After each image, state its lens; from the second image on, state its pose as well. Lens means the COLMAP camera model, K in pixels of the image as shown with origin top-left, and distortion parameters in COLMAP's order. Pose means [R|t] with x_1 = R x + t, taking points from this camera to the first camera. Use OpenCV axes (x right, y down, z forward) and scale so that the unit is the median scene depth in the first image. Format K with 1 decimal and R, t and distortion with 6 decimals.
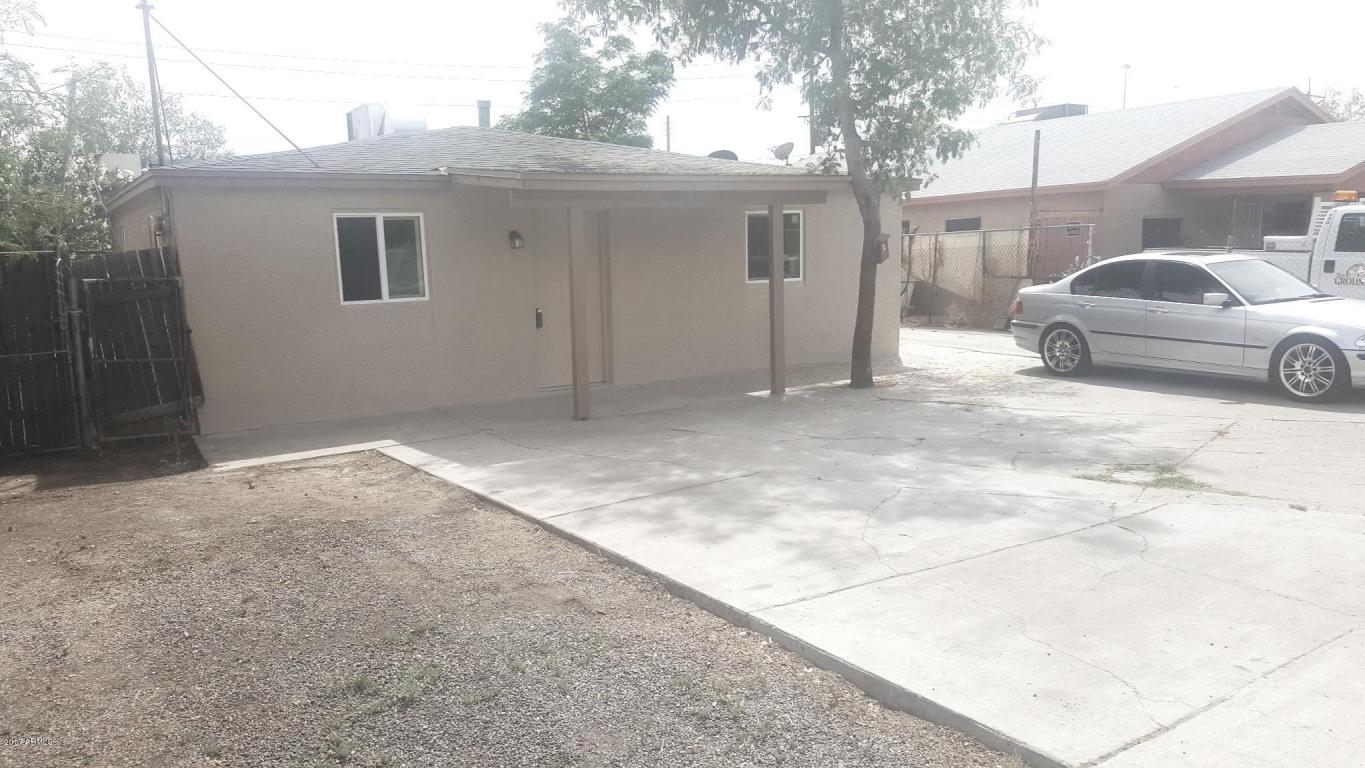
lens RADIAL K [[1012.5, 0, 682.5], [0, 1012.5, 384.0], [0, 0, 1]] dist [0.086465, -0.146782]
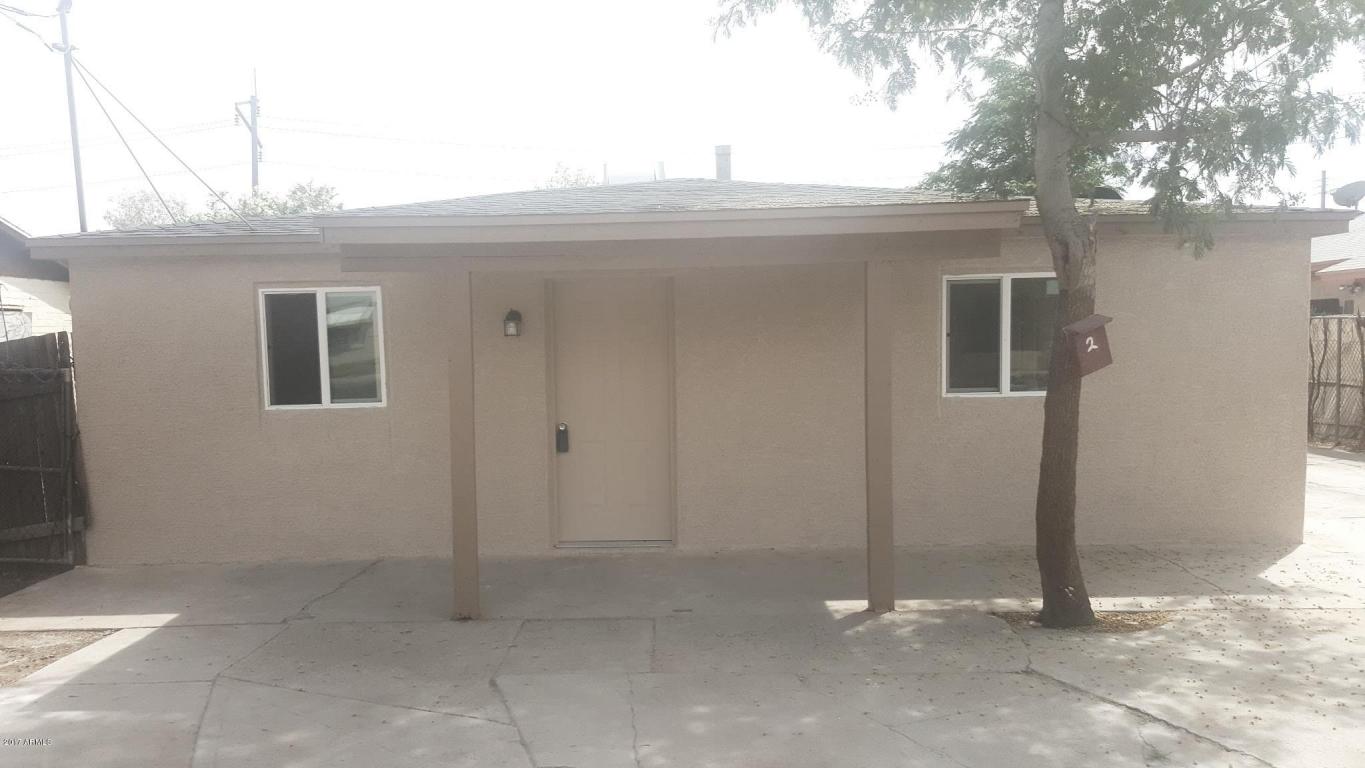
lens RADIAL K [[1012.5, 0, 682.5], [0, 1012.5, 384.0], [0, 0, 1]] dist [0.086465, -0.146782]
pose [[0.834642, 0.038785, -0.549426, 0.329586], [-0.079380, 0.995574, -0.050308, -0.082036], [0.545043, 0.085603, 0.834027, 0.534766]]
